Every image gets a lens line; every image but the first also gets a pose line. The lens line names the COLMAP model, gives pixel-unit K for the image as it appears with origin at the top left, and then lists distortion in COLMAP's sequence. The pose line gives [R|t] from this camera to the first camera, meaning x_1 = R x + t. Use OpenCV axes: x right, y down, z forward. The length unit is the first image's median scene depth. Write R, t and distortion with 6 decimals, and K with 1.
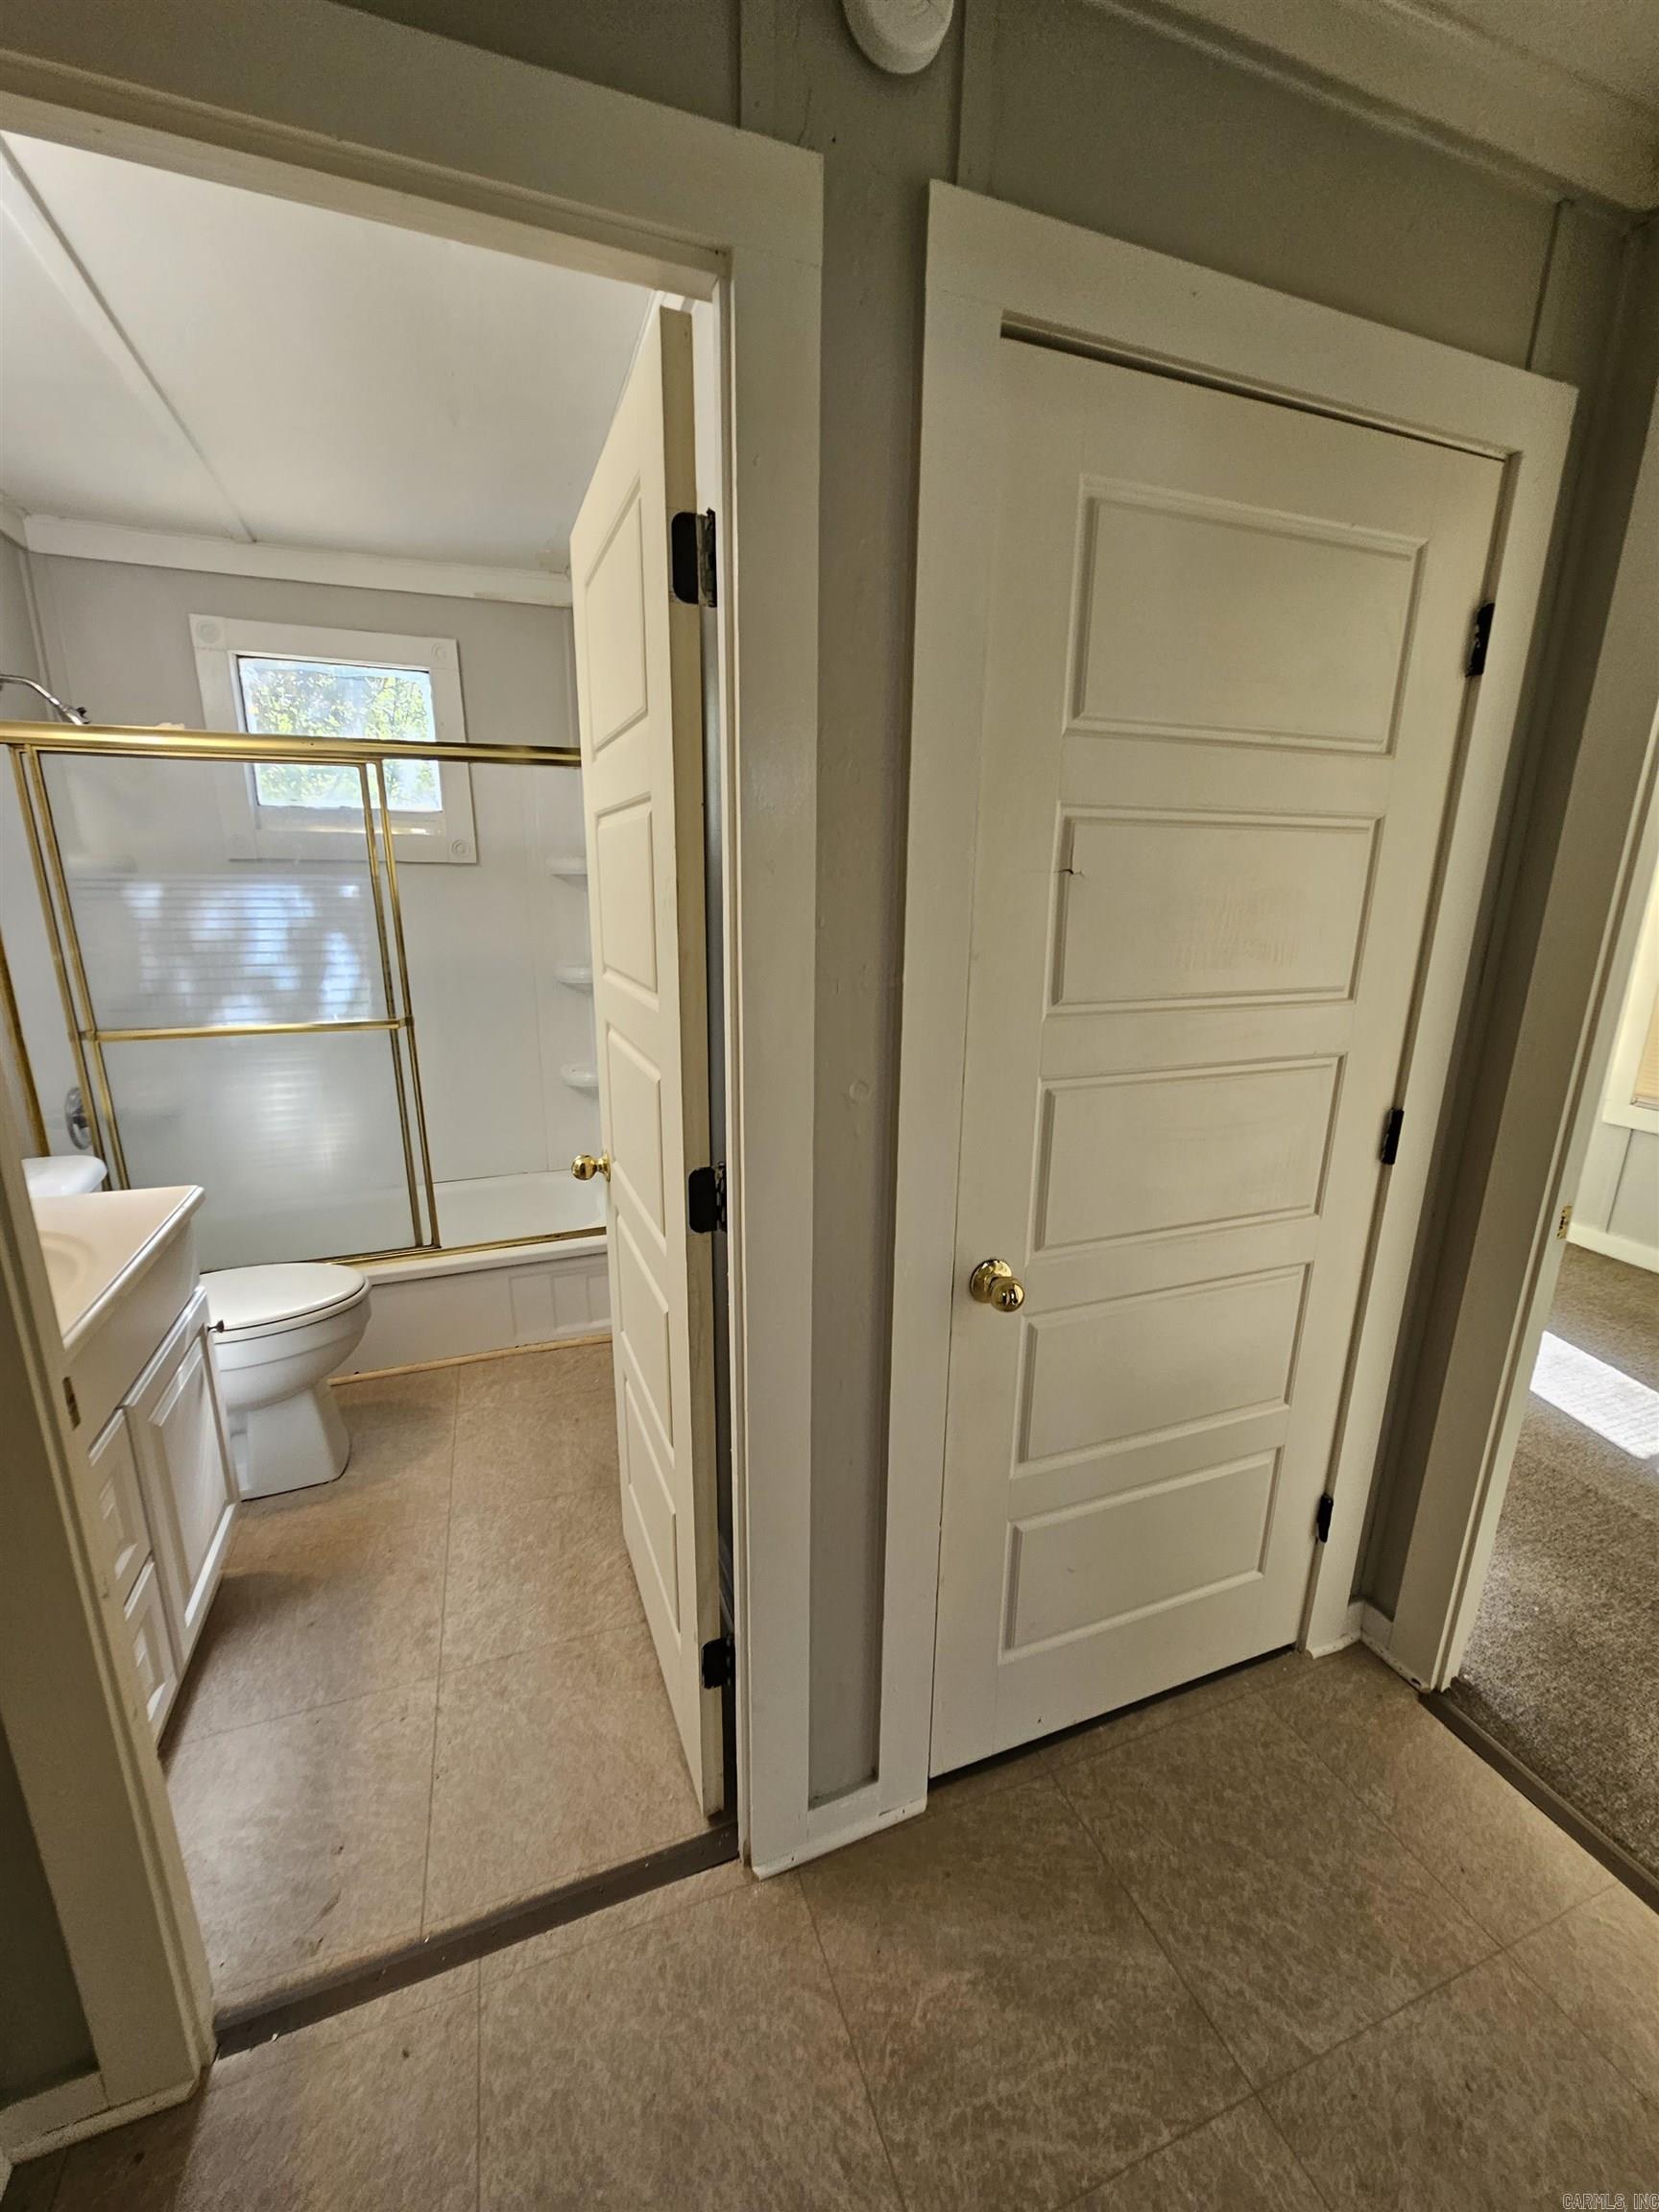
lens RADIAL K [[906.2, 0, 833.0], [0, 906.2, 1116.6], [0, 0, 1]] dist [-0.002640, 0.000771]
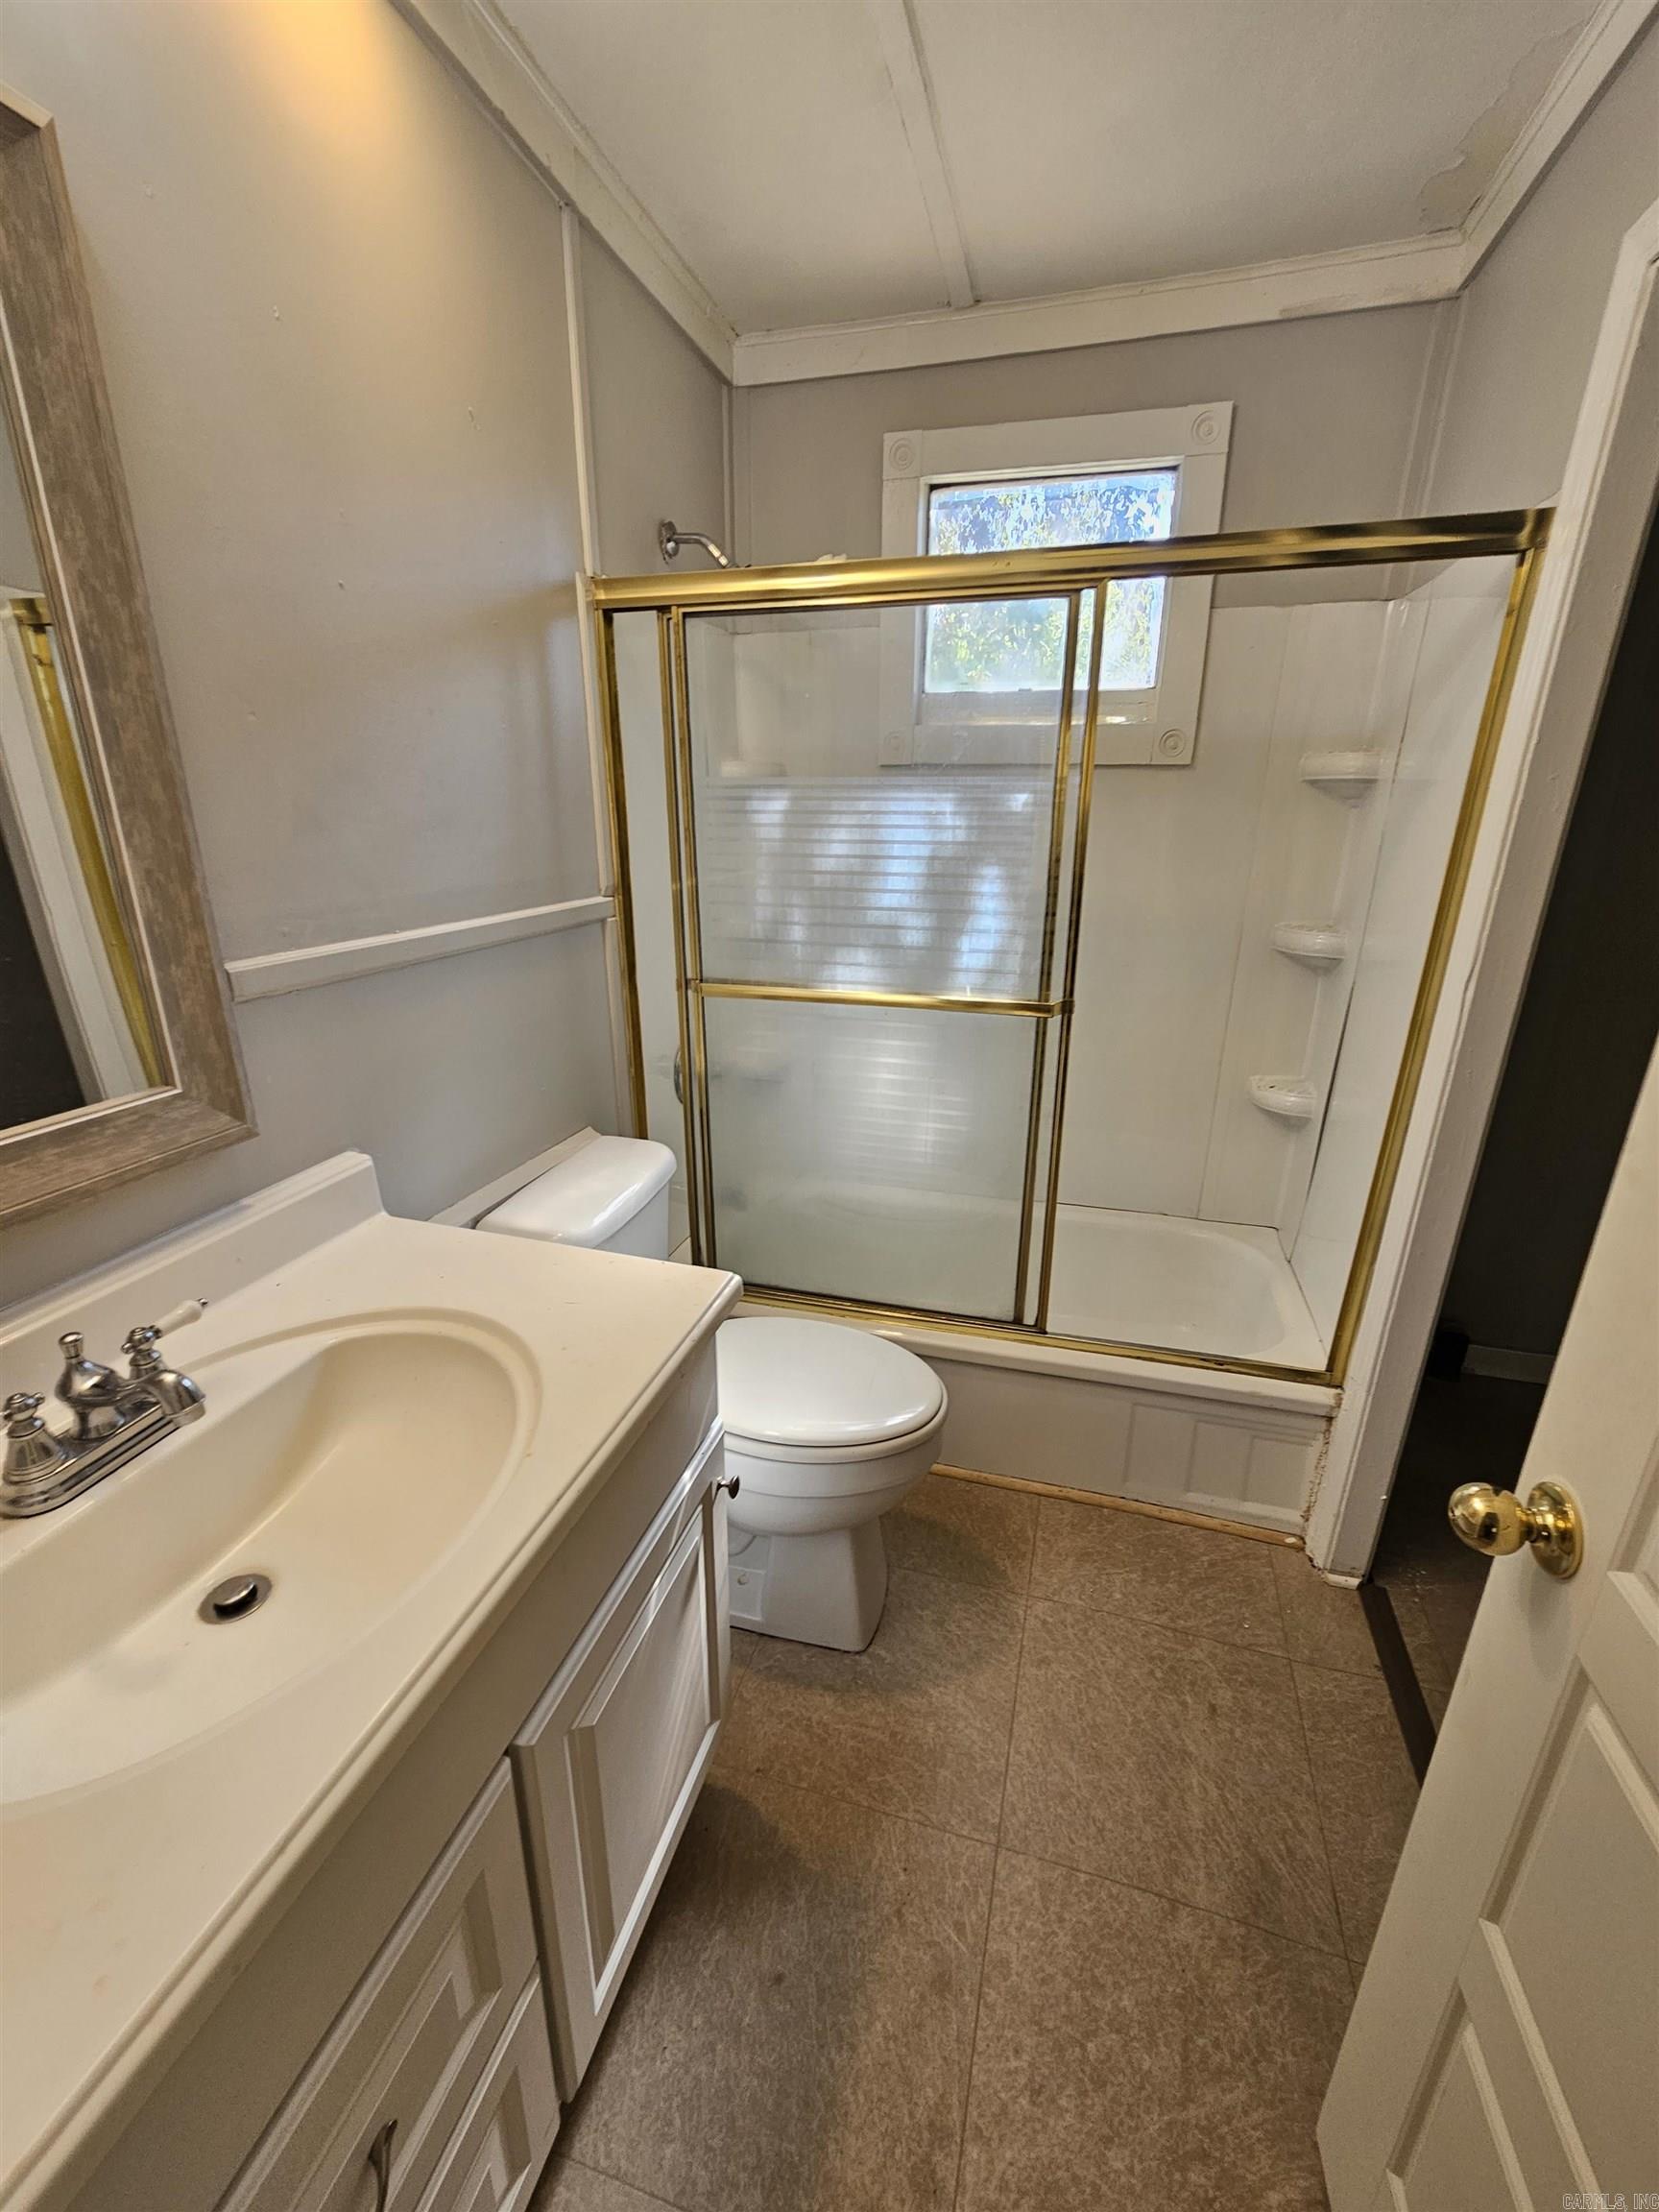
lens RADIAL K [[906.2, 0, 826.4], [0, 906.2, 1116.8], [0, 0, 1]] dist [-0.002640, 0.000771]
pose [[0.797724, 0.191187, -0.571912, -0.232924], [-0.149116, 0.981497, 0.120116, -0.085640], [0.584295, -0.010538, 0.811473, 0.394471]]
